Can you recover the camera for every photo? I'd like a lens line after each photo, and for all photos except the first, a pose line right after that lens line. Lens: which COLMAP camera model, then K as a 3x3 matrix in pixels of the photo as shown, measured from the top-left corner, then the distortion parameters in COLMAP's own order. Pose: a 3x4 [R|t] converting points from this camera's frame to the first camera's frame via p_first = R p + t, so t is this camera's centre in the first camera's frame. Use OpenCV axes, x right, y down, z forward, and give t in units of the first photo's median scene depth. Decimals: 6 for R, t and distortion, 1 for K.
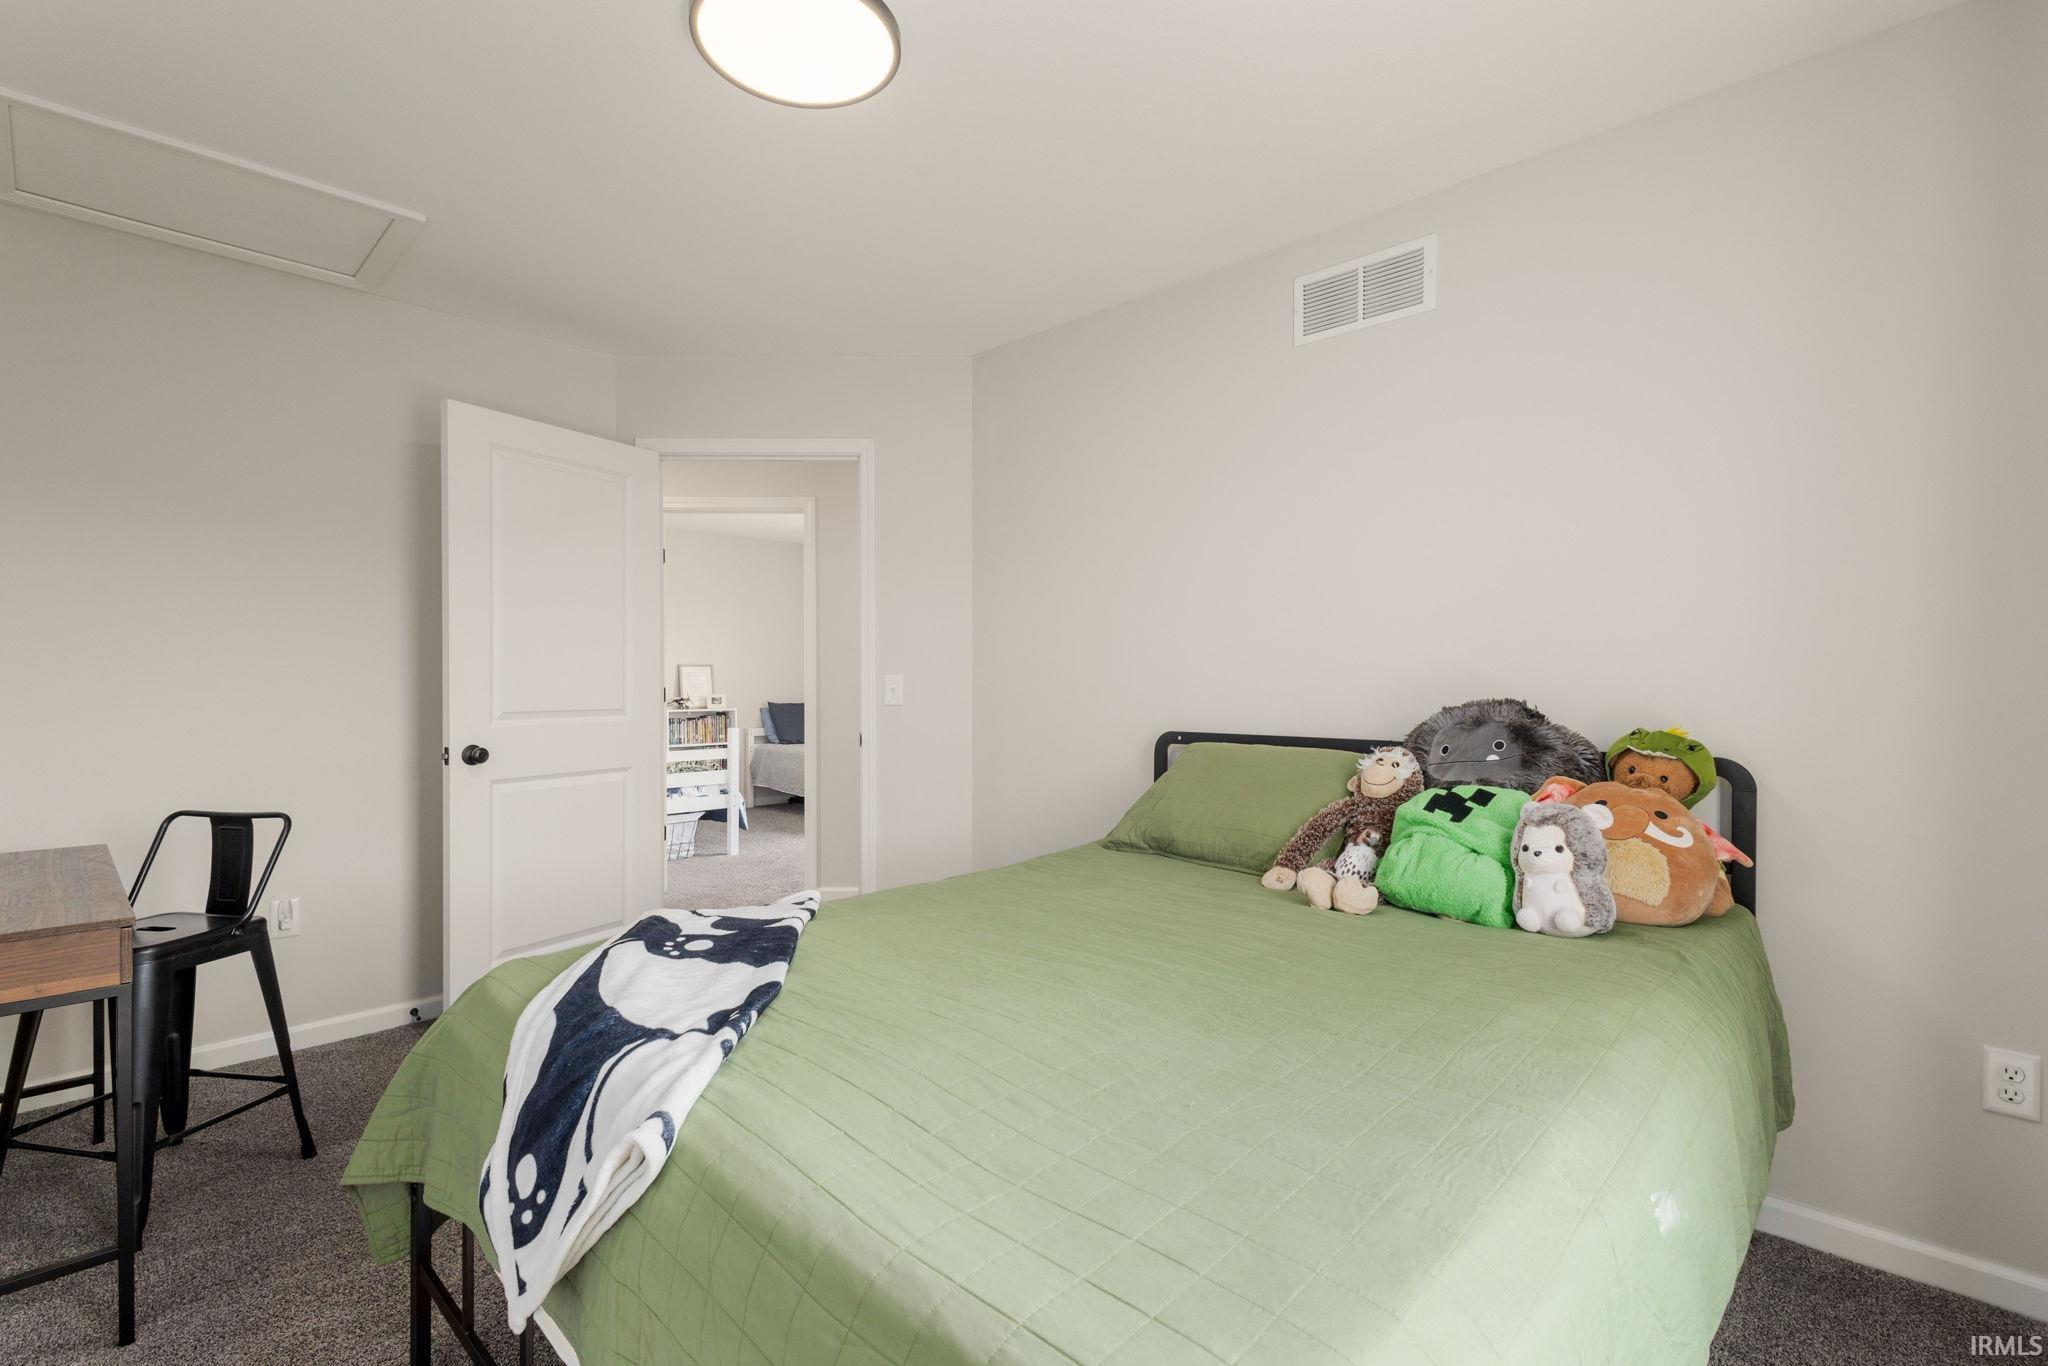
lens RADIAL K [[943.4, 0, 1024.7], [0, 943.4, 682.1], [0, 0, 1]] dist [0.016276, -0.005563]
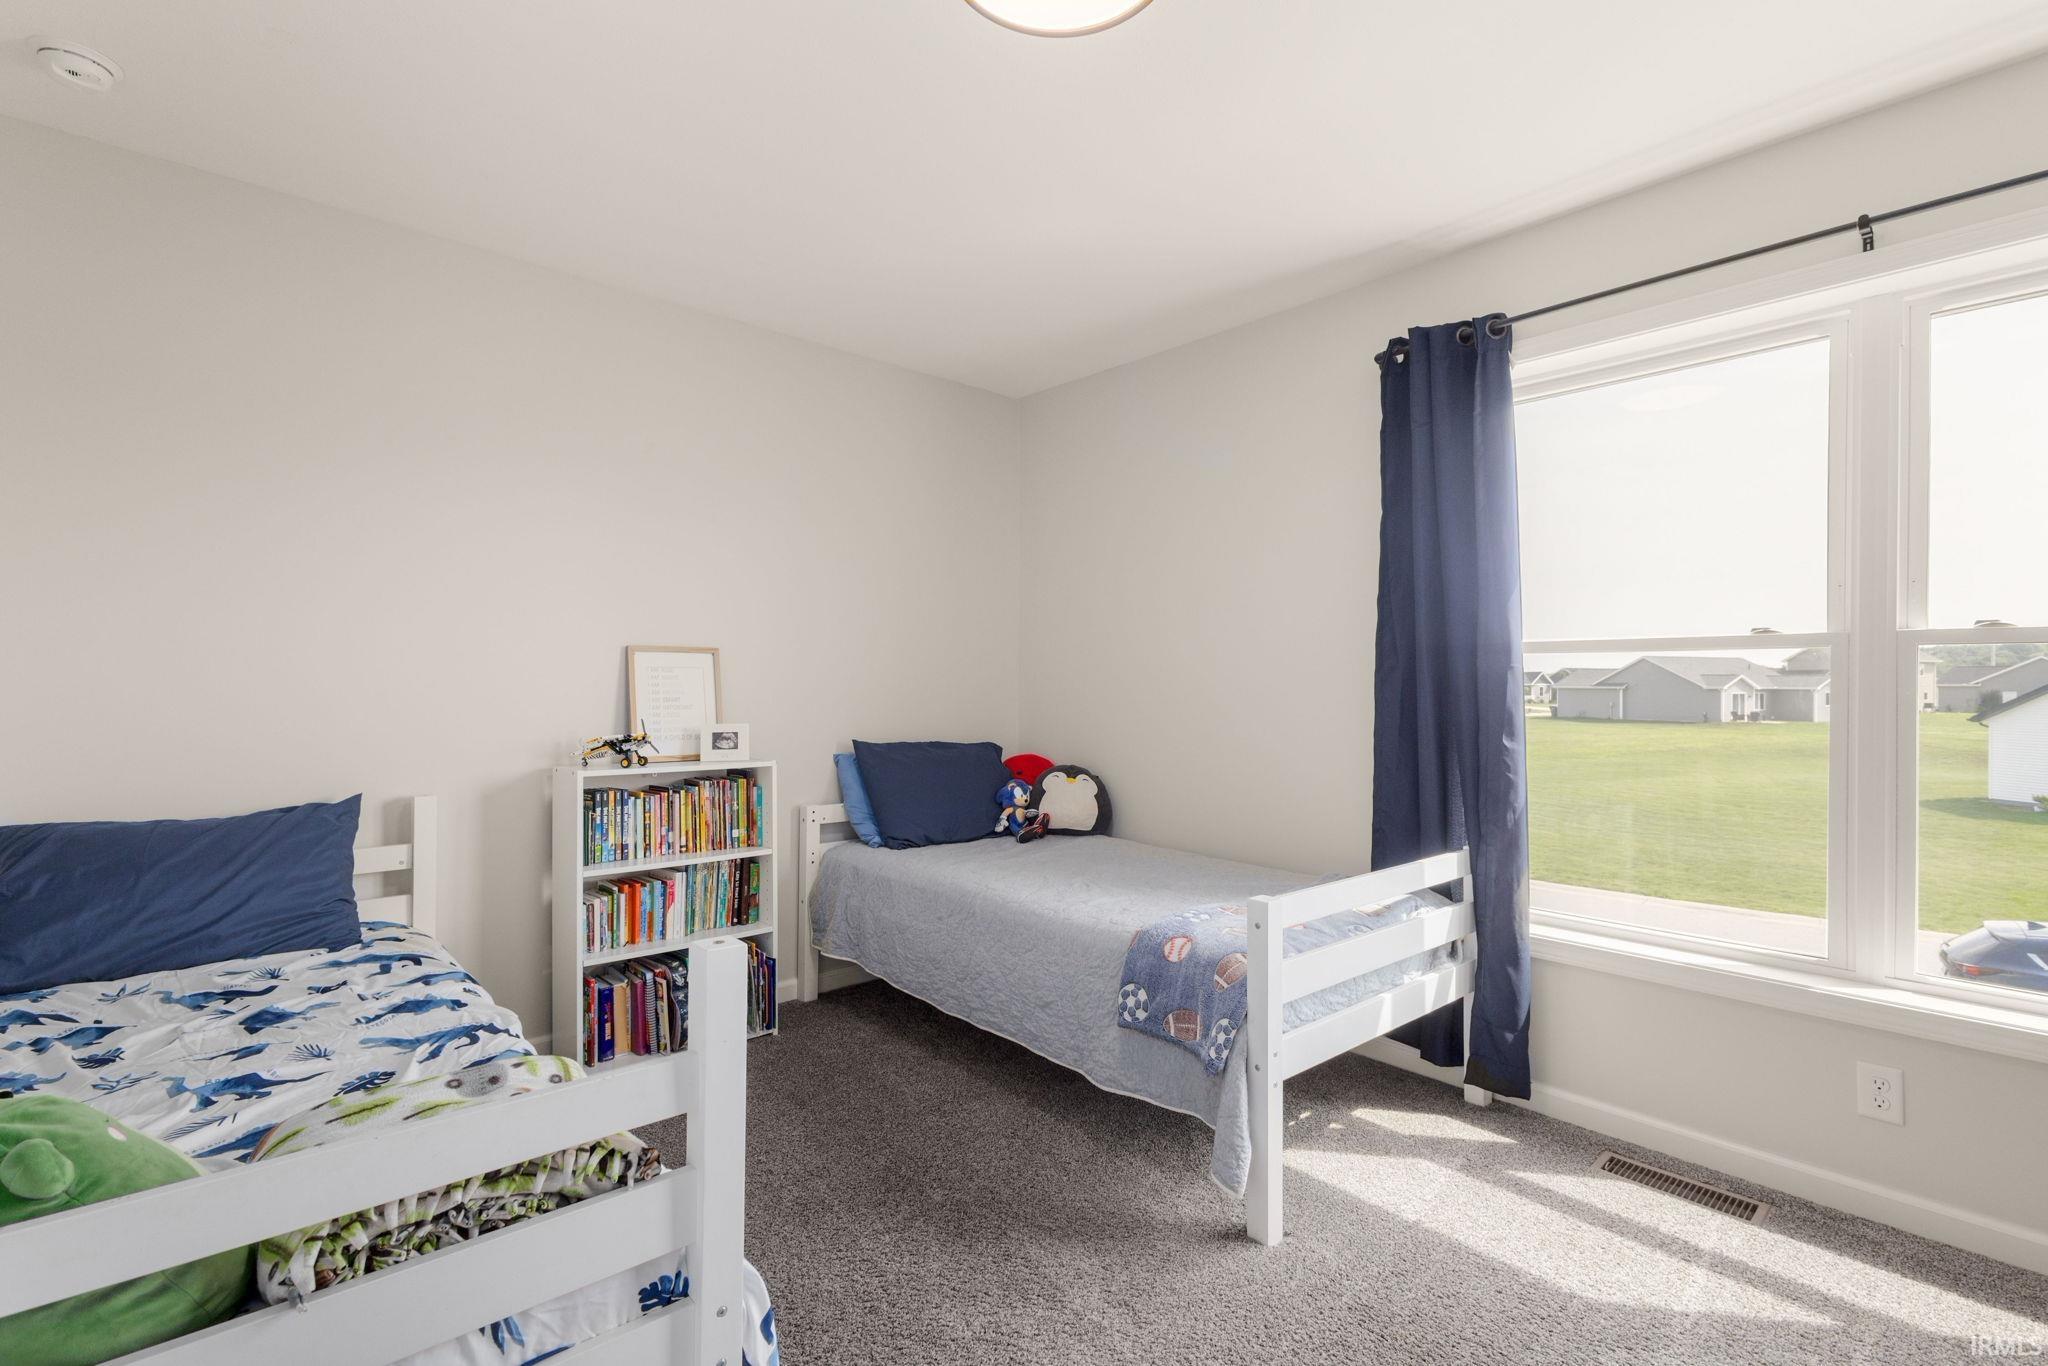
lens RADIAL K [[943.4, 0, 1024.7], [0, 943.4, 682.1], [0, 0, 1]] dist [0.016276, -0.005563]
pose [[0.997853, 0.009173, -0.064847, -0.178627], [-0.009275, 0.999956, -0.001264, -0.005061], [0.064832, 0.001863, 0.997894, 0.620275]]
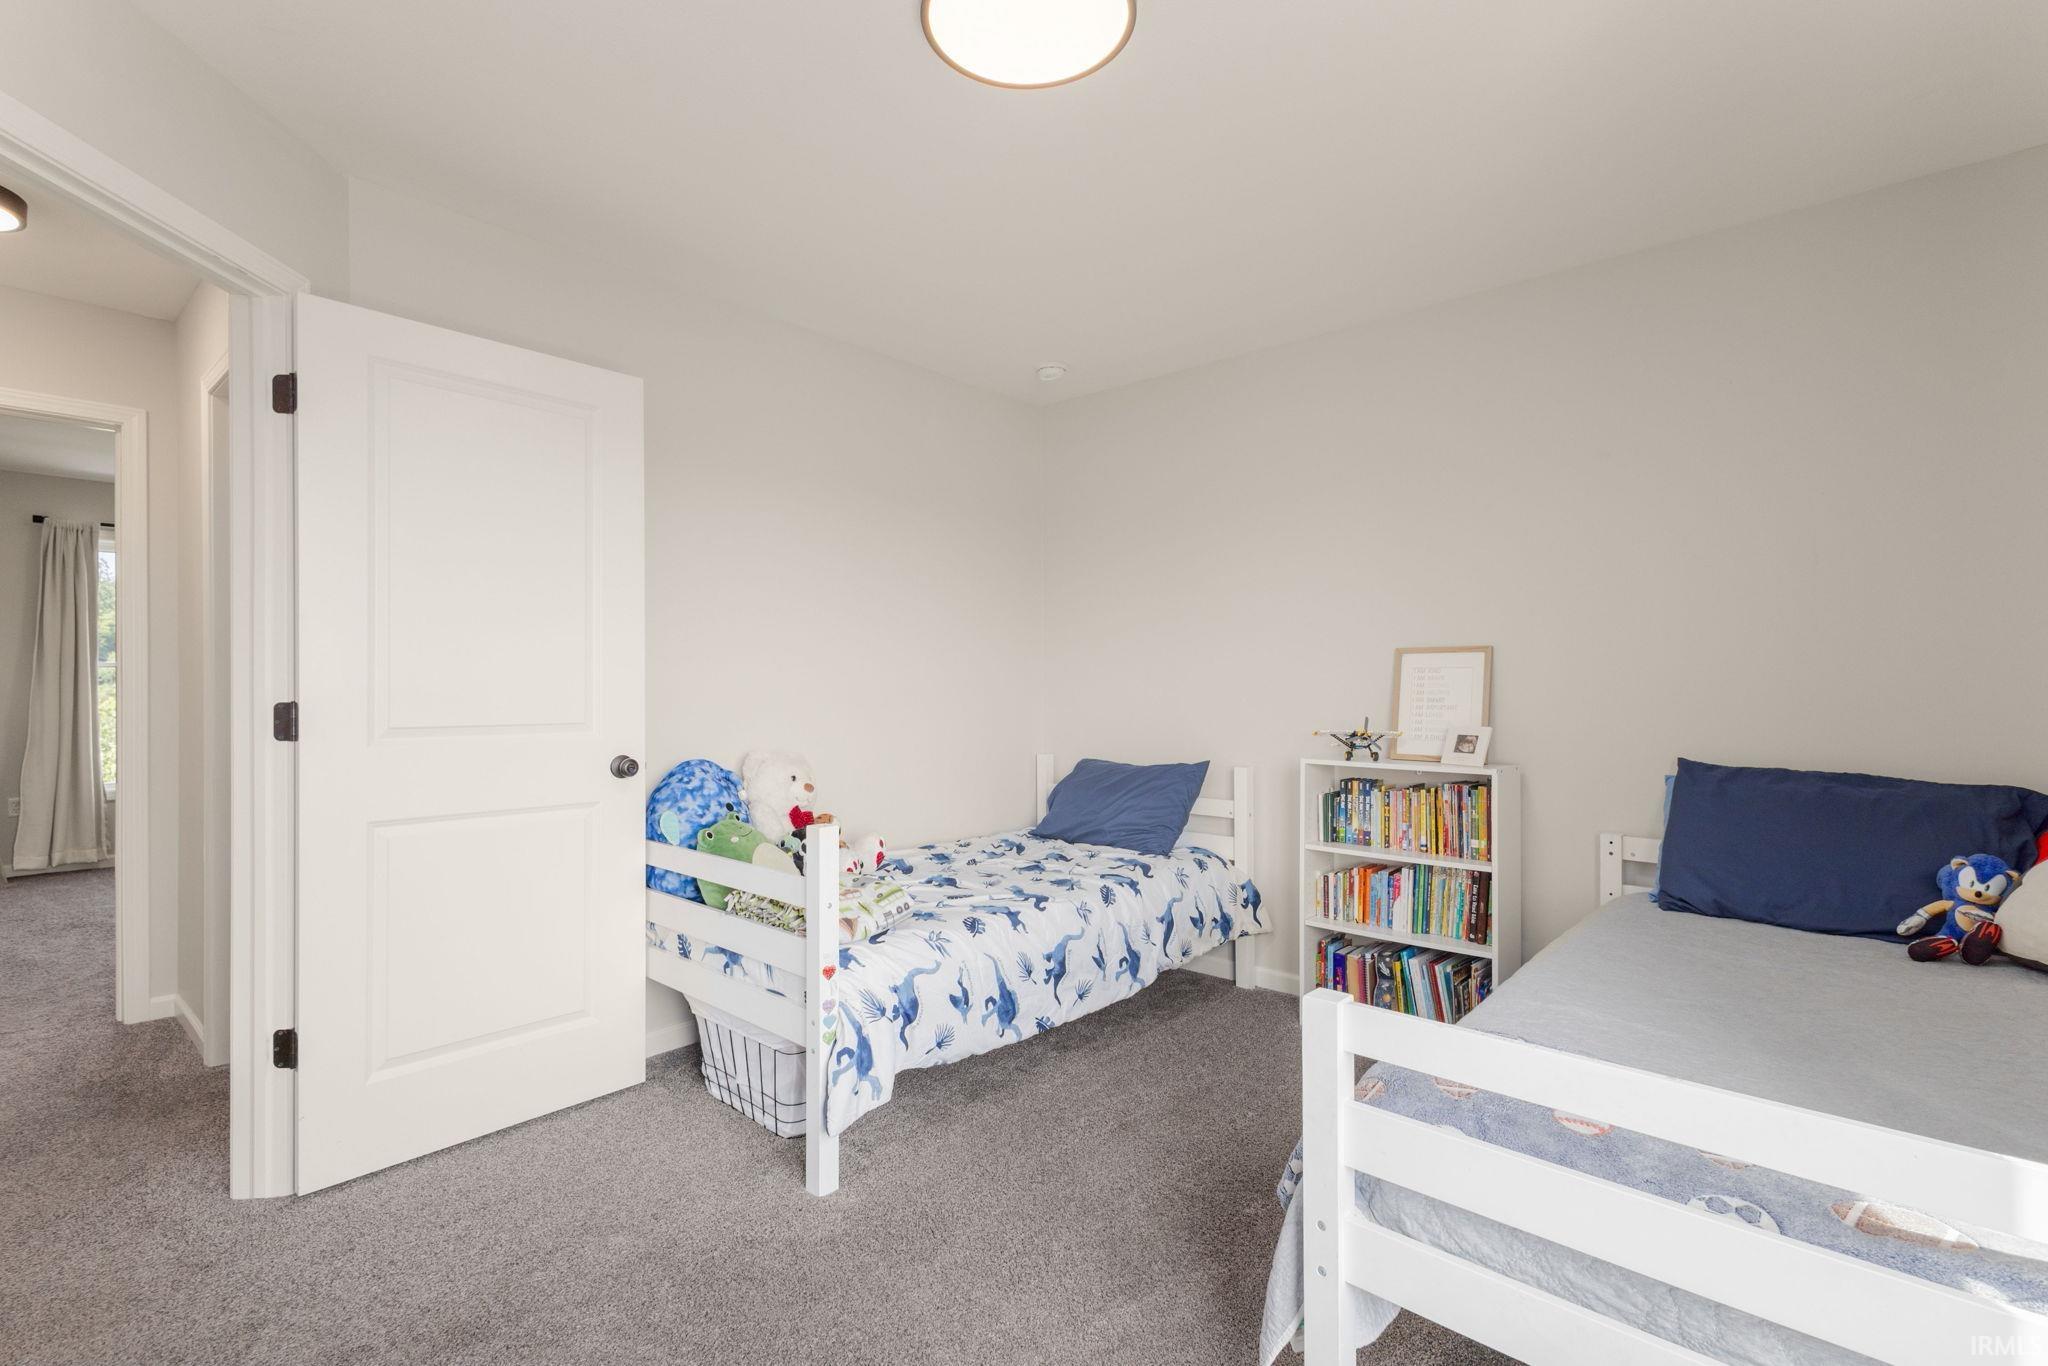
lens RADIAL K [[943.4, 0, 1024.7], [0, 943.4, 682.1], [0, 0, 1]] dist [0.016276, -0.005563]
pose [[0.037869, -0.001219, -0.999282, 0.034942], [0.000031, 0.999999, -0.001219, -0.004082], [0.999283, 0.000015, 0.037869, 0.812603]]
